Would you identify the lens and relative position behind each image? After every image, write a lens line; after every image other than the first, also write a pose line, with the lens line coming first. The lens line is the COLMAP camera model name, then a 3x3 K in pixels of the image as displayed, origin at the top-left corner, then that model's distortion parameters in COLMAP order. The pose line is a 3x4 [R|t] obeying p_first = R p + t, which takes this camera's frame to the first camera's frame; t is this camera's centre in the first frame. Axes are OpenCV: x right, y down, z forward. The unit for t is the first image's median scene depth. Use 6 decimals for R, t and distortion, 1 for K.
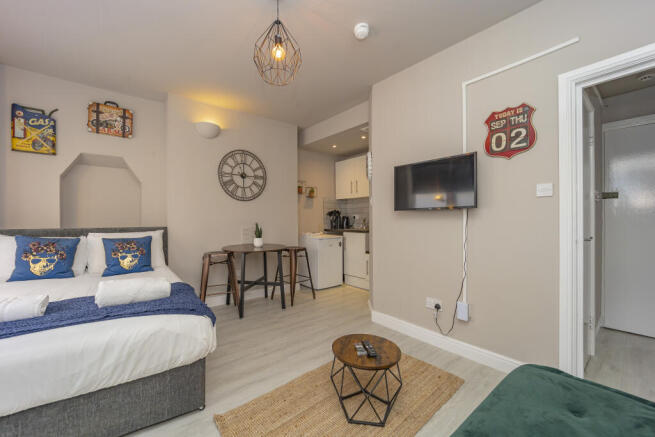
lens RADIAL K [[286.0, 0, 311.5], [0, 286.0, 222.0], [0, 0, 1]] dist [-0.007195, 0.000701]
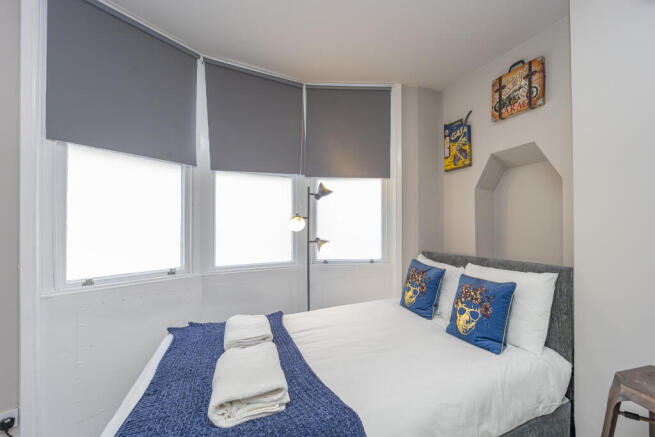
lens RADIAL K [[278.0, 0, 370.7], [0, 278.0, 227.9], [0, 0, 1]] dist [-0.008463, -0.000066]
pose [[-0.116344, -0.001996, -0.993207, -0.043512], [0.003410, 0.999991, -0.002409, -0.049026], [0.993203, -0.003667, -0.116336, 0.801830]]
